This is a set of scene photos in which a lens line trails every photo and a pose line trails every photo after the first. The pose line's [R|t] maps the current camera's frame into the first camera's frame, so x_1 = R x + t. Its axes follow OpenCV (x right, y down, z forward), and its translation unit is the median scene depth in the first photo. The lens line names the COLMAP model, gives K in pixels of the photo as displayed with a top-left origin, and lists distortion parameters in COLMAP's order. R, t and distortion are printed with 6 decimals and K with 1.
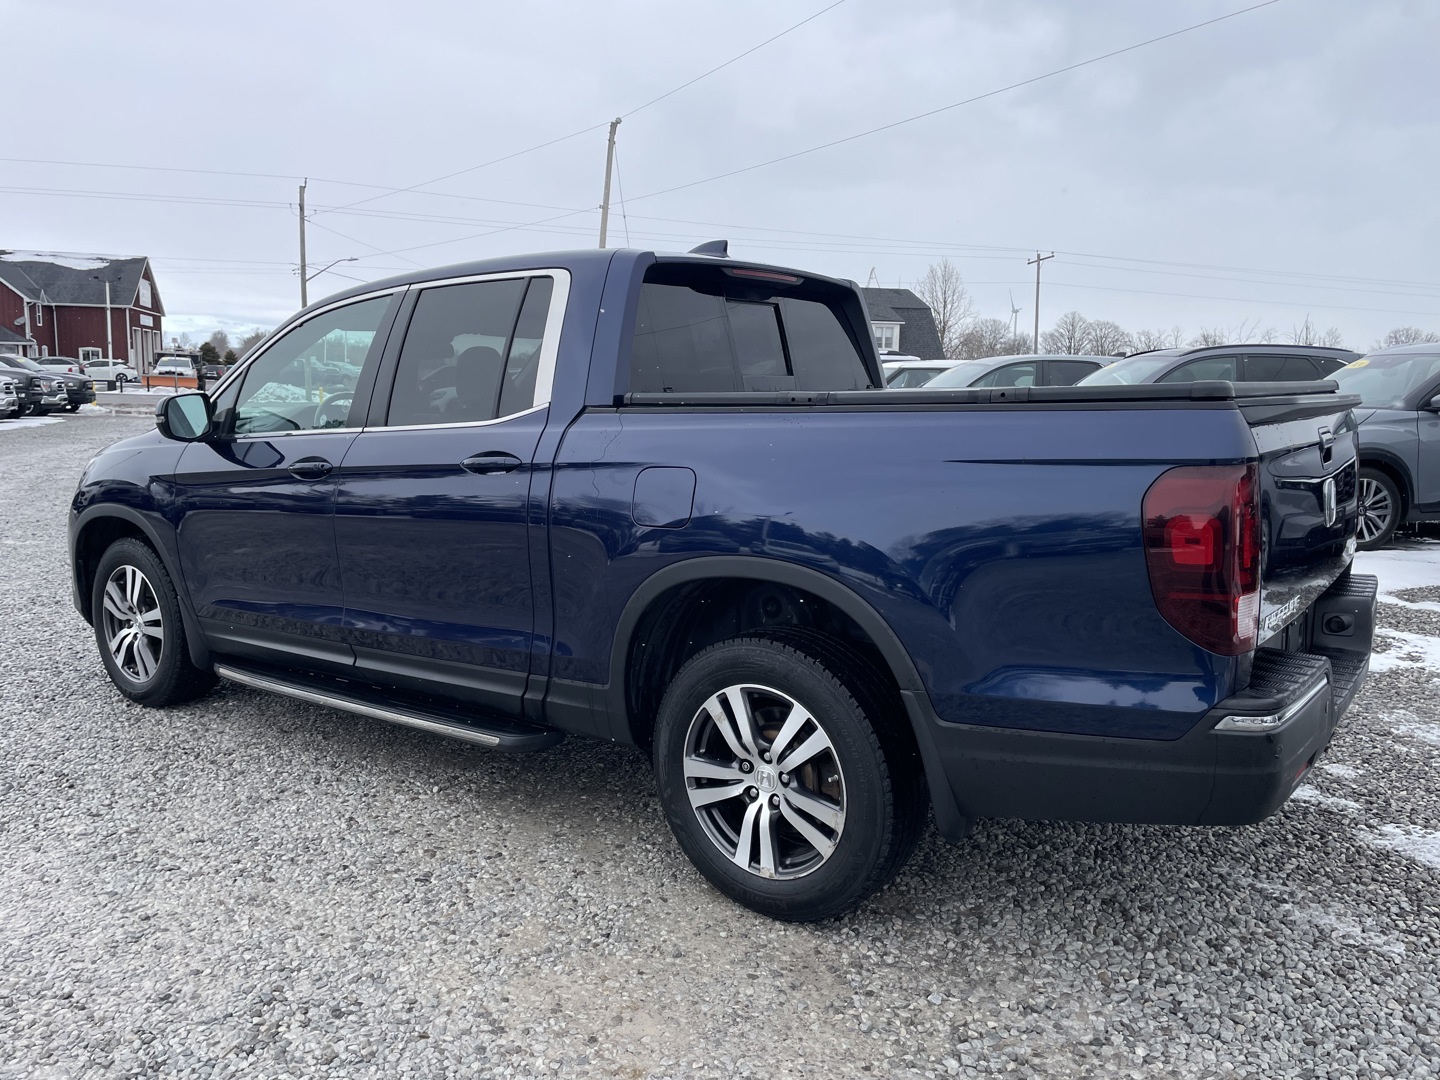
lens RADIAL K [[1114.0, 0, 720.0], [0, 1114.0, 540.0], [0, 0, 1]] dist [0.071535, -0.001464]
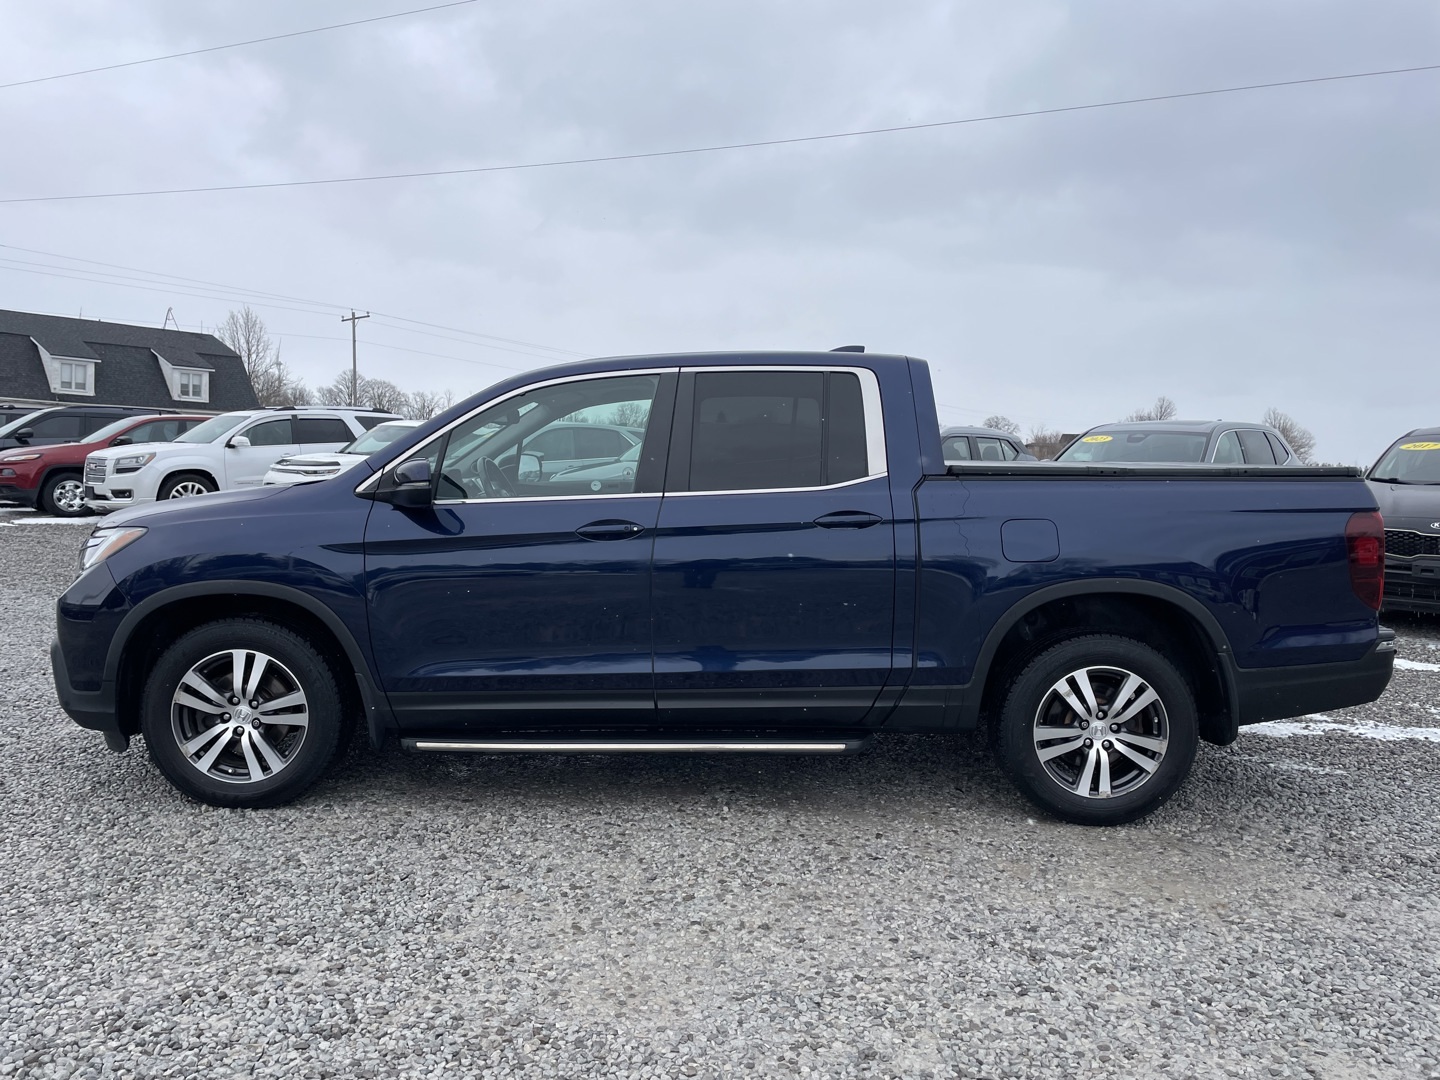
lens RADIAL K [[1114.0, 0, 720.0], [0, 1114.0, 540.0], [0, 0, 1]] dist [0.071535, -0.001464]
pose [[0.793654, -0.032850, 0.607481, -1.069601], [0.062209, 0.997689, -0.027323, -0.021926], [-0.605180, 0.059476, 0.793864, 0.103548]]
